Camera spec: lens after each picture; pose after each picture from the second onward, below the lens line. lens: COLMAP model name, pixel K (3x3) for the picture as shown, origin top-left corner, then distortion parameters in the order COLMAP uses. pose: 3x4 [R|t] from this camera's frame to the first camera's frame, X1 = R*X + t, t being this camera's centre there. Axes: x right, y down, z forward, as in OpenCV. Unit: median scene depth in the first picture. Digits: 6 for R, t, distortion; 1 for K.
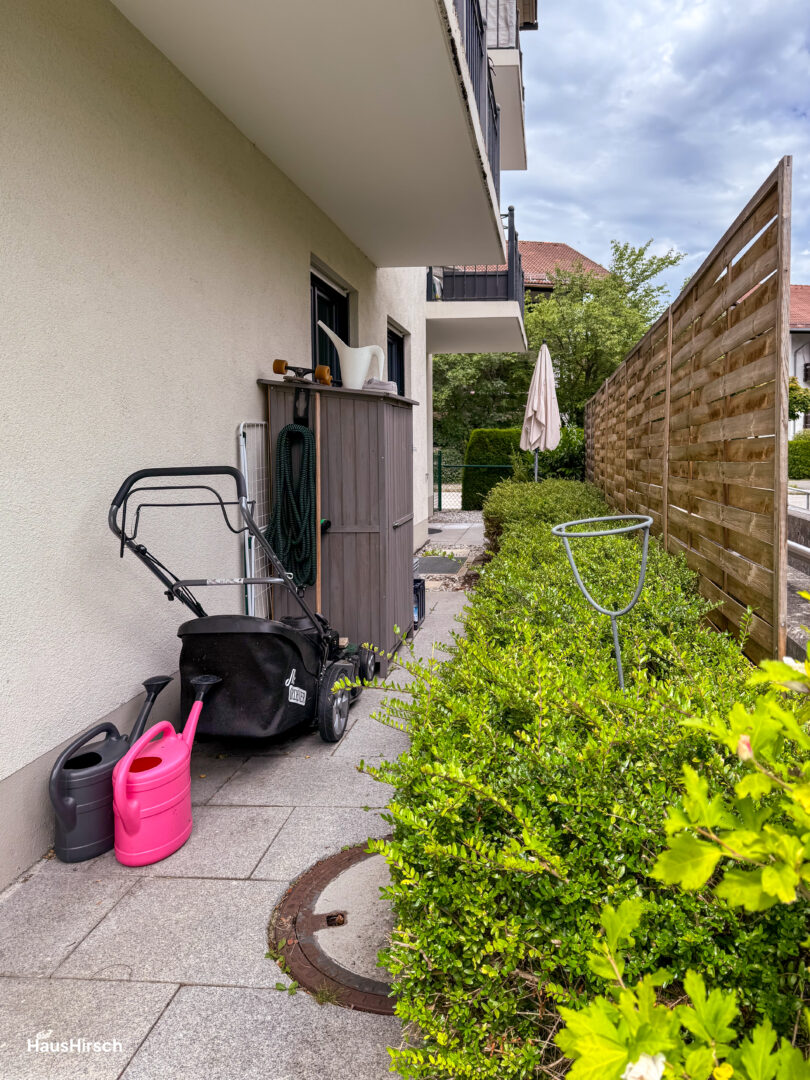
lens RADIAL K [[775.3, 0, 405.4], [0, 775.3, 538.4], [0, 0, 1]] dist [0.061227, -0.066353]
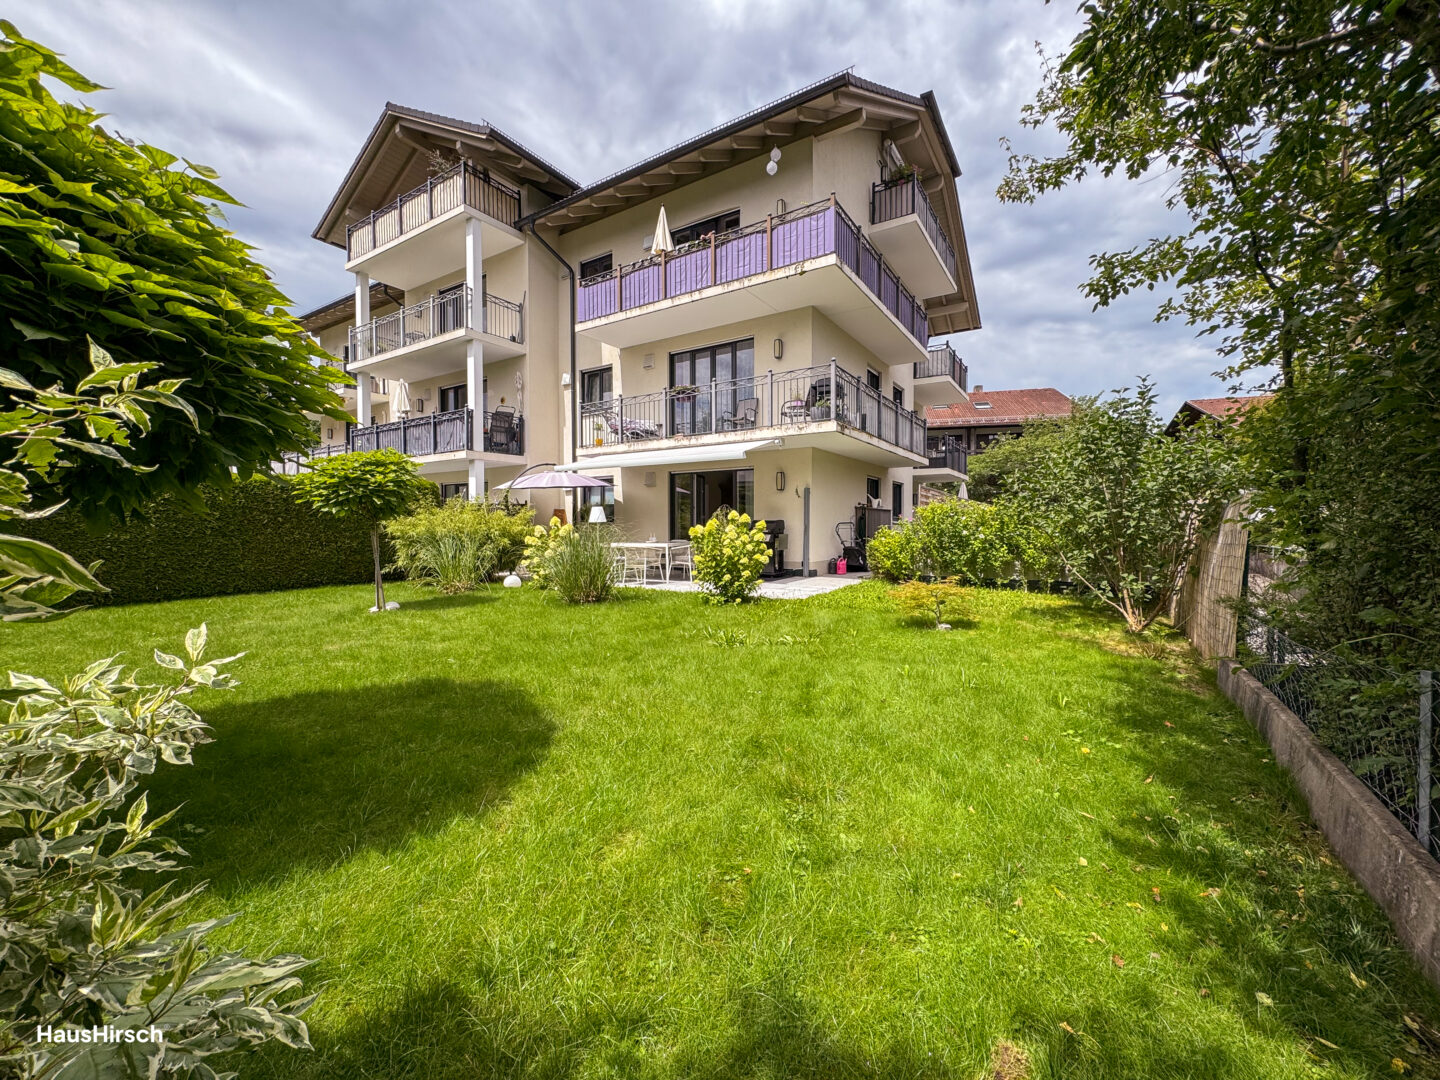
lens RADIAL K [[586.6, 0, 720.7], [0, 586.6, 537.3], [0, 0, 1]] dist [-0.000958, 0.000775]
pose [[0.922402, 0.013377, -0.385999, 0.496950], [-0.045802, 0.996136, -0.074929, 0.336599], [0.383505, 0.086794, 0.919451, -2.942885]]
